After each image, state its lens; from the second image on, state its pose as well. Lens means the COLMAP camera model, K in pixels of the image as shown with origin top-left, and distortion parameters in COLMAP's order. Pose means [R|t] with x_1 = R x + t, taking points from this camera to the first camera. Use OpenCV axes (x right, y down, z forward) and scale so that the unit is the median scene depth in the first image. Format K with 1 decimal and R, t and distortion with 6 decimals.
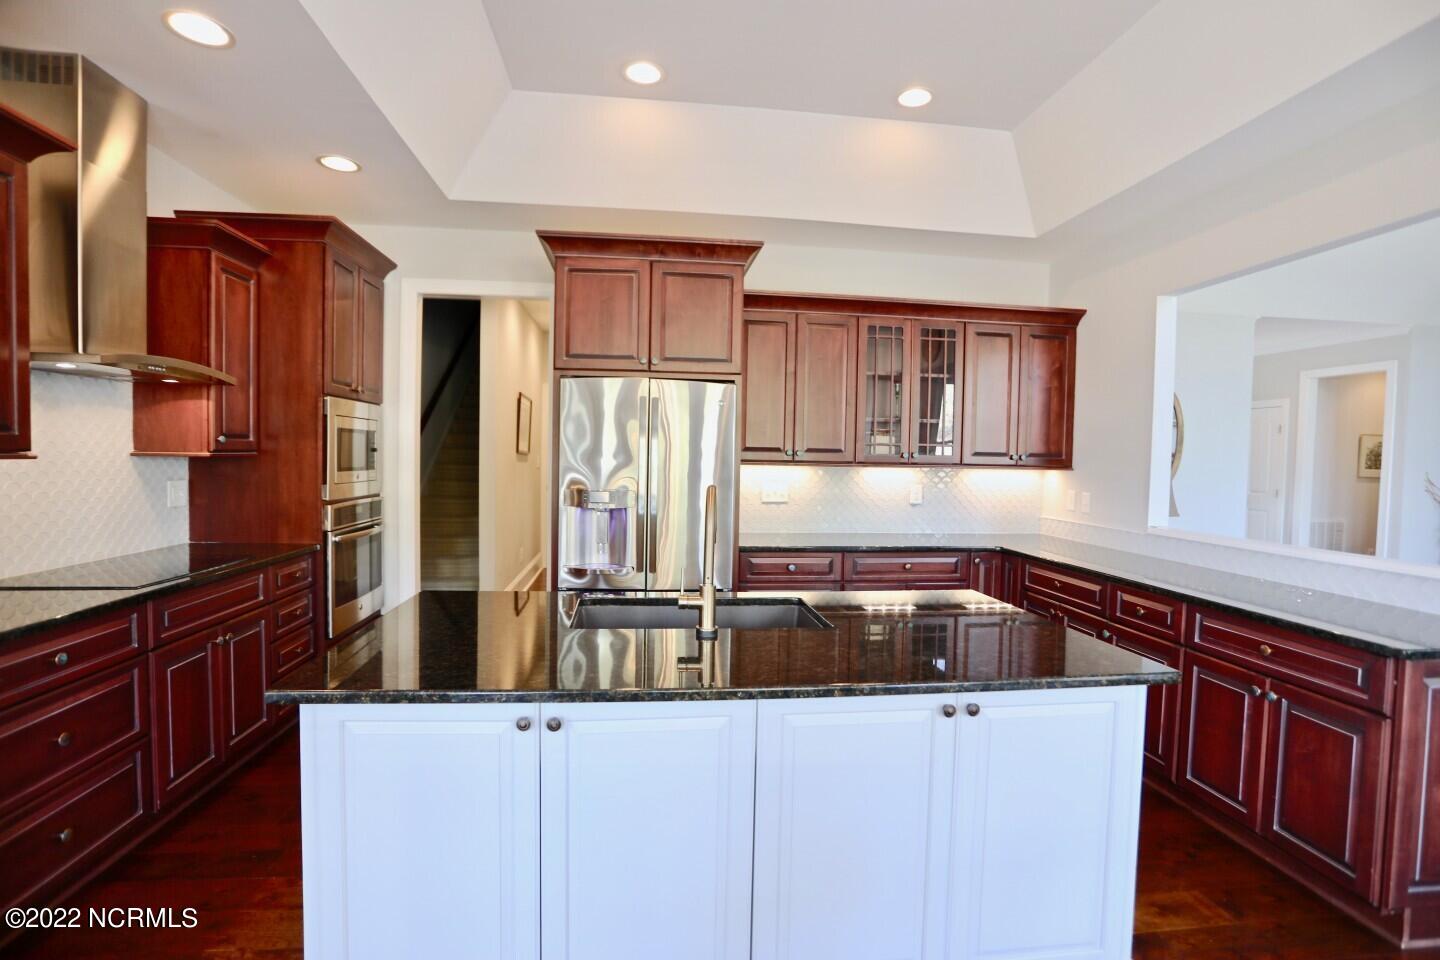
lens RADIAL K [[679.0, 0, 696.5], [0, 679.0, 479.9], [0, 0, 1]] dist [-0.017857, 0.000109]
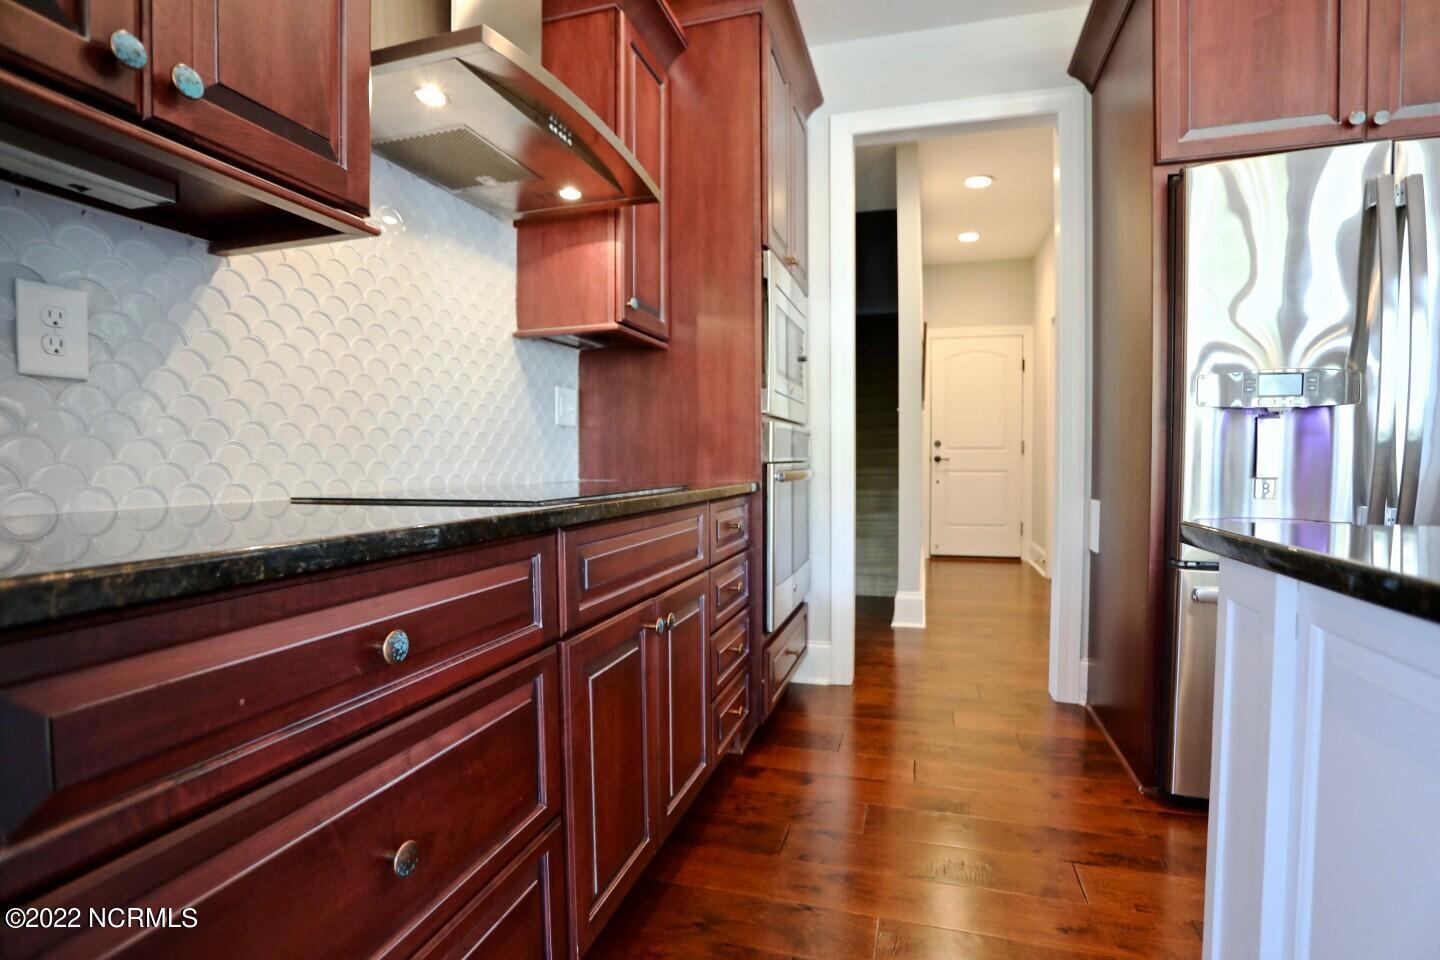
lens RADIAL K [[692.6, 0, 725.8], [0, 692.6, 483.2], [0, 0, 1]] dist [-0.064331, 0.026810]
pose [[0.930160, -0.003802, -0.367134, -0.369332], [0.003003, 0.999992, -0.002747, 0.103034], [0.367141, 0.001452, 0.930164, 0.411668]]
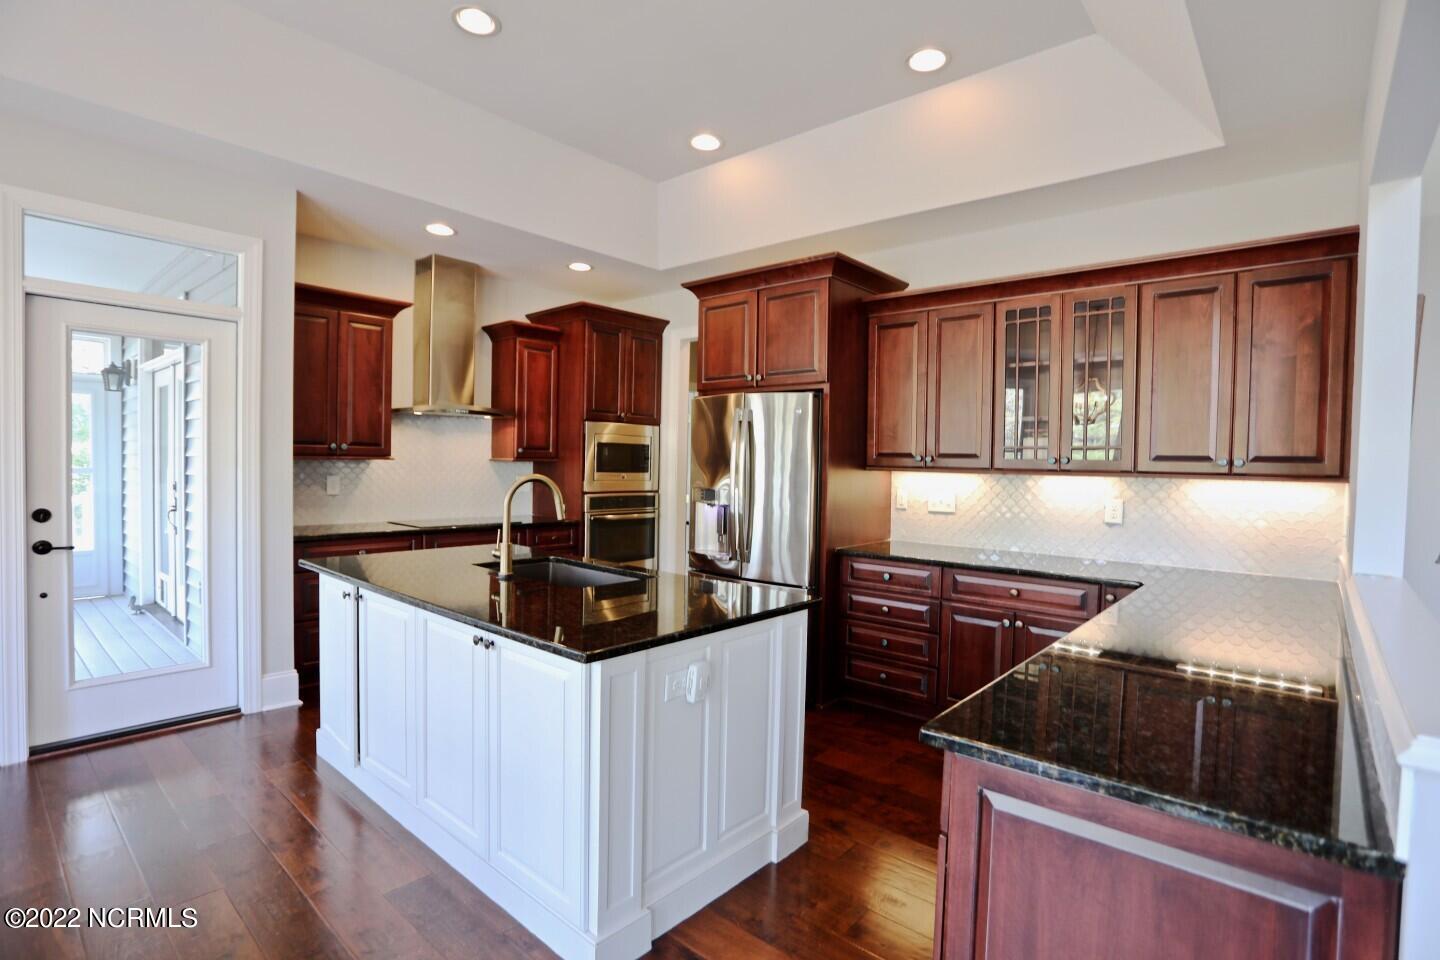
lens RADIAL K [[694.8, 0, 715.4], [0, 694.8, 478.1], [0, 0, 1]] dist [-0.000989, 0.000005]
pose [[0.688772, 0.014558, -0.724832, 0.815314], [-0.032454, 0.999415, -0.010766, 0.009347], [0.724252, 0.030939, 0.688841, 0.164472]]
